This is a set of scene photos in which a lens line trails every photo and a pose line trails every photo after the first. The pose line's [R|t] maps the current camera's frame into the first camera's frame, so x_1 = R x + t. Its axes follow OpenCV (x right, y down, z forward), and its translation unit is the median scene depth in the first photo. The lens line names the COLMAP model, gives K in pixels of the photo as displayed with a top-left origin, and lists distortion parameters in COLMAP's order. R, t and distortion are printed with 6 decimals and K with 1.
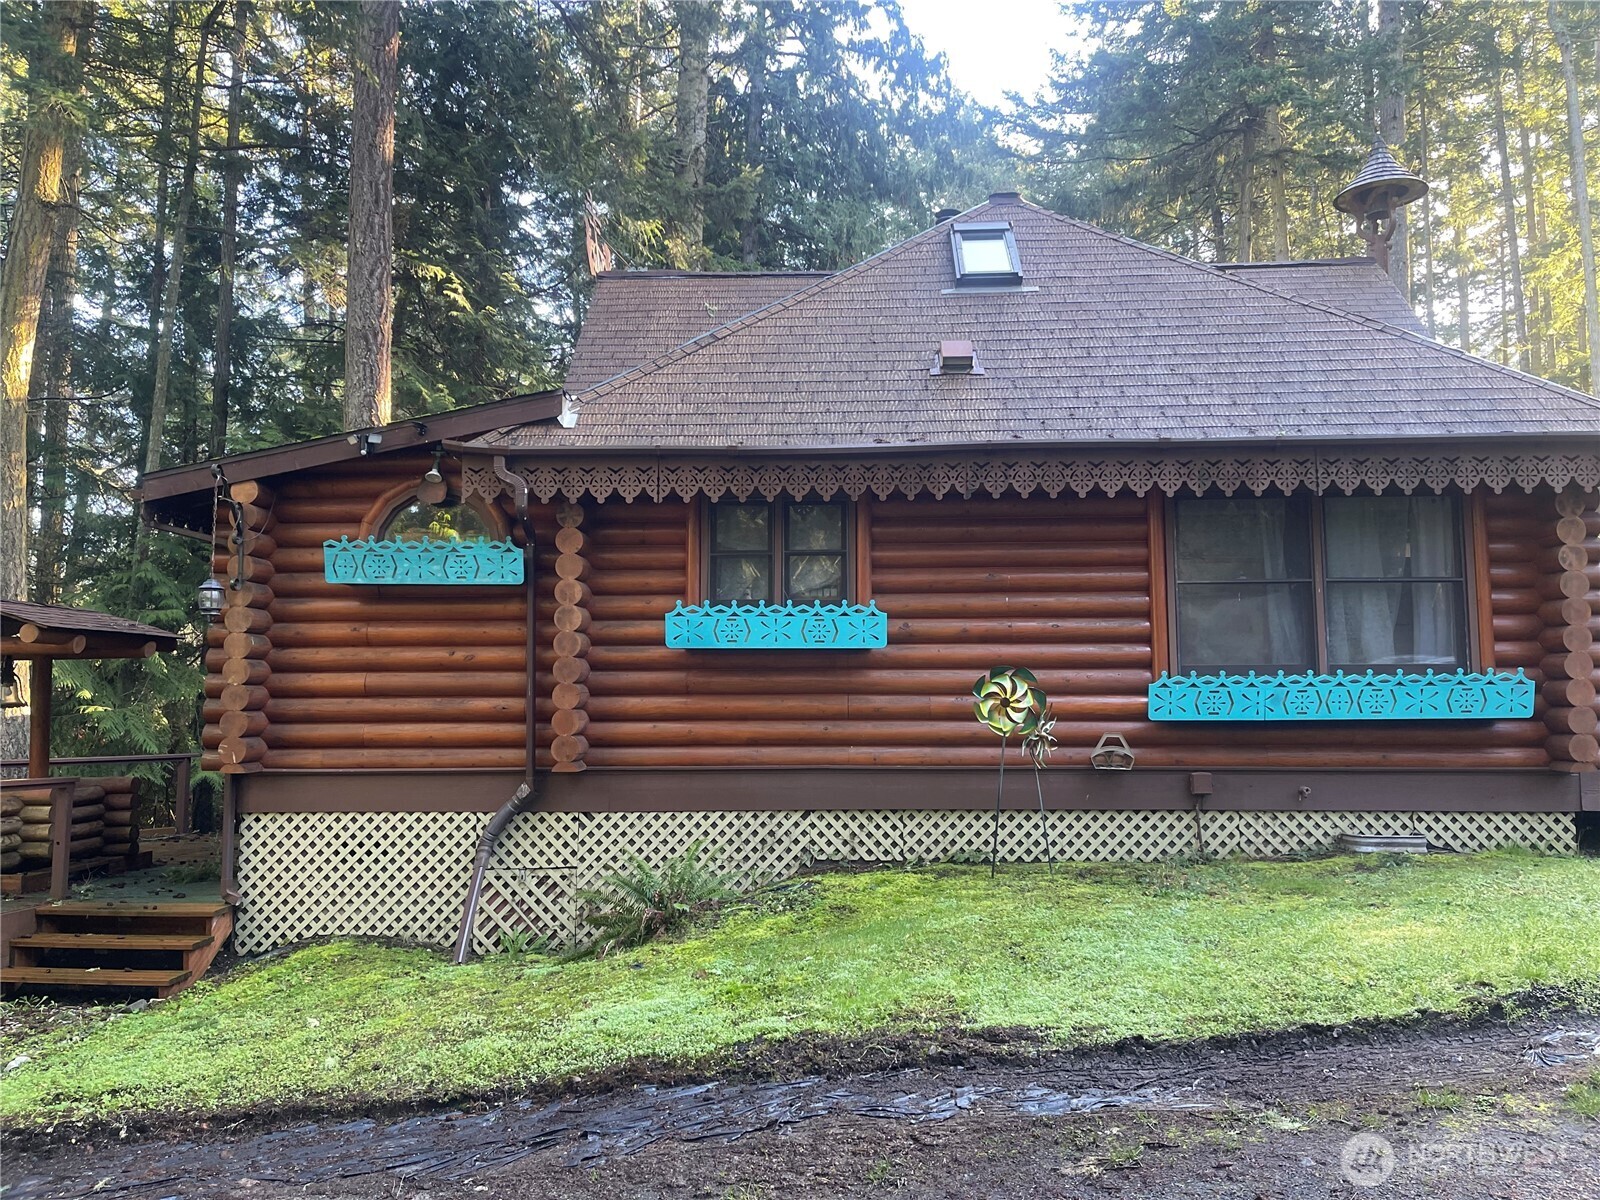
lens RADIAL K [[1201.2, 0, 800.1], [0, 1201.2, 586.8], [0, 0, 1]] dist [0.075785, -0.094009]
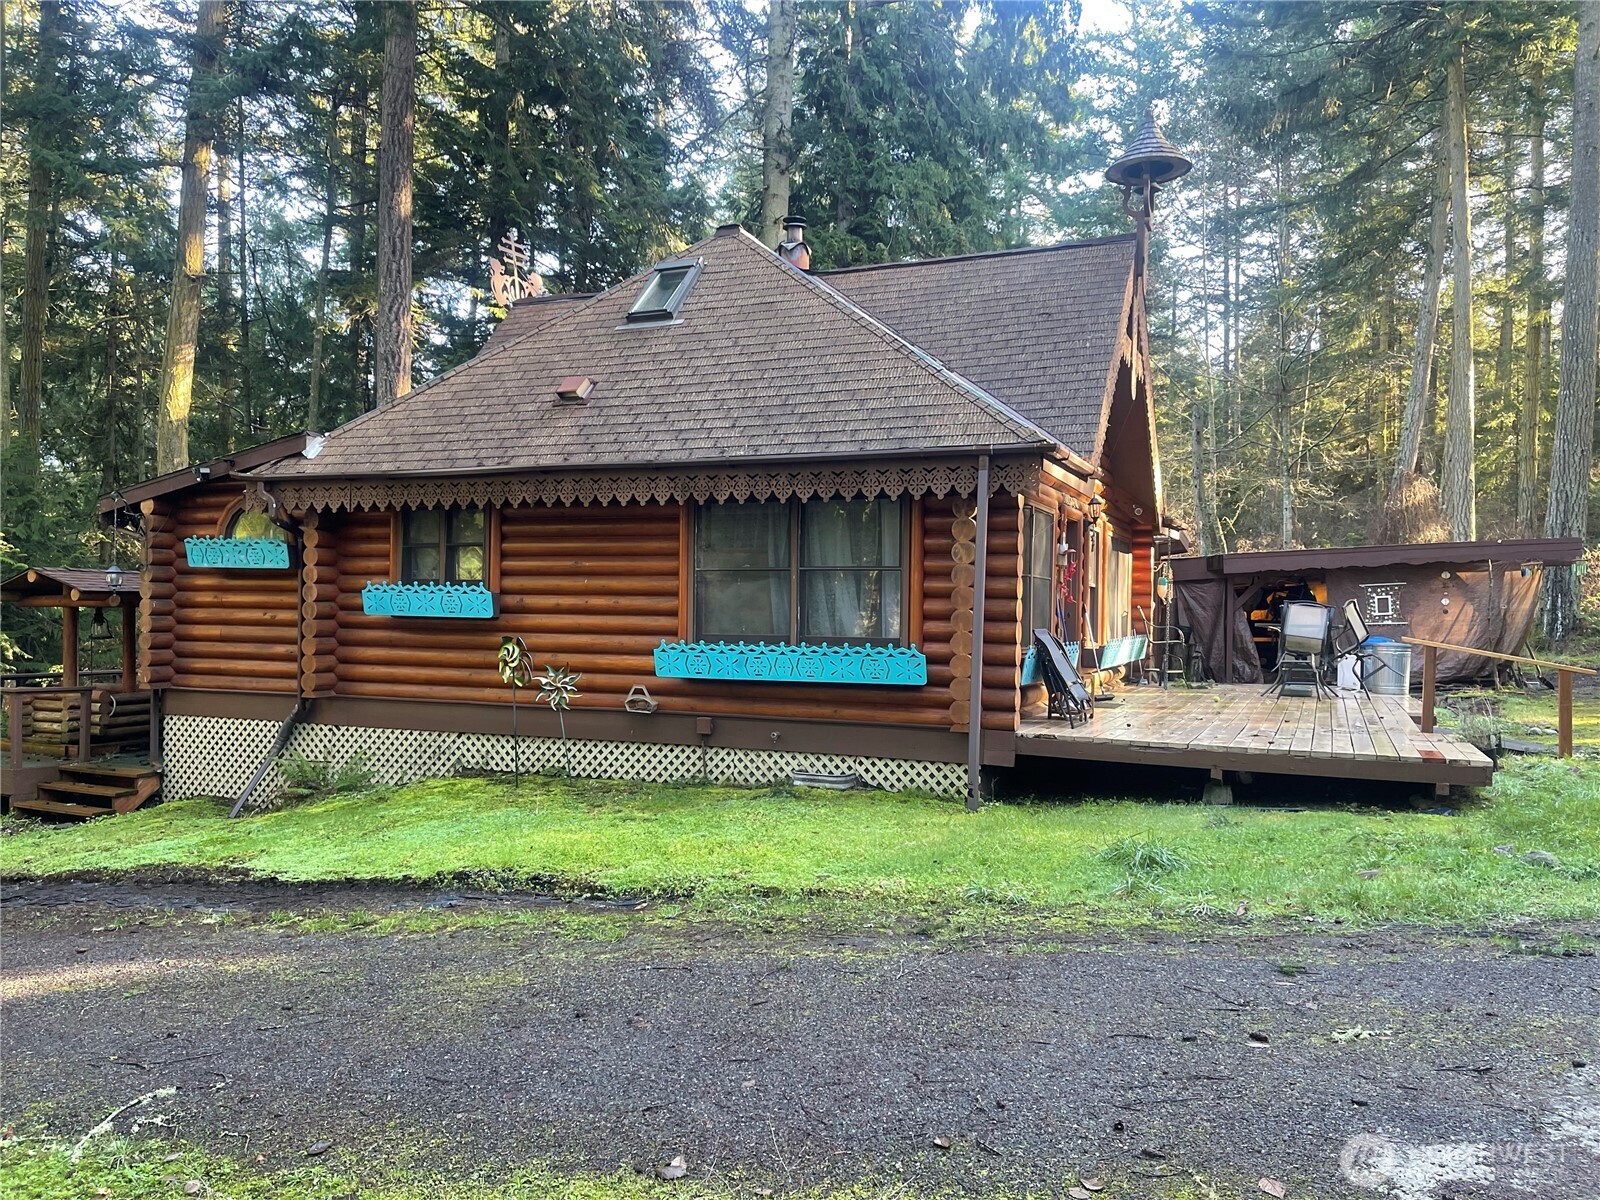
lens RADIAL K [[1201.2, 0, 792.7], [0, 1201.2, 610.7], [0, 0, 1]] dist [0.075785, -0.094009]
pose [[0.931990, 0.016601, -0.362102, 0.868553], [0.017123, 0.995819, 0.089727, -0.072371], [0.362078, -0.089824, 0.927810, -0.141565]]
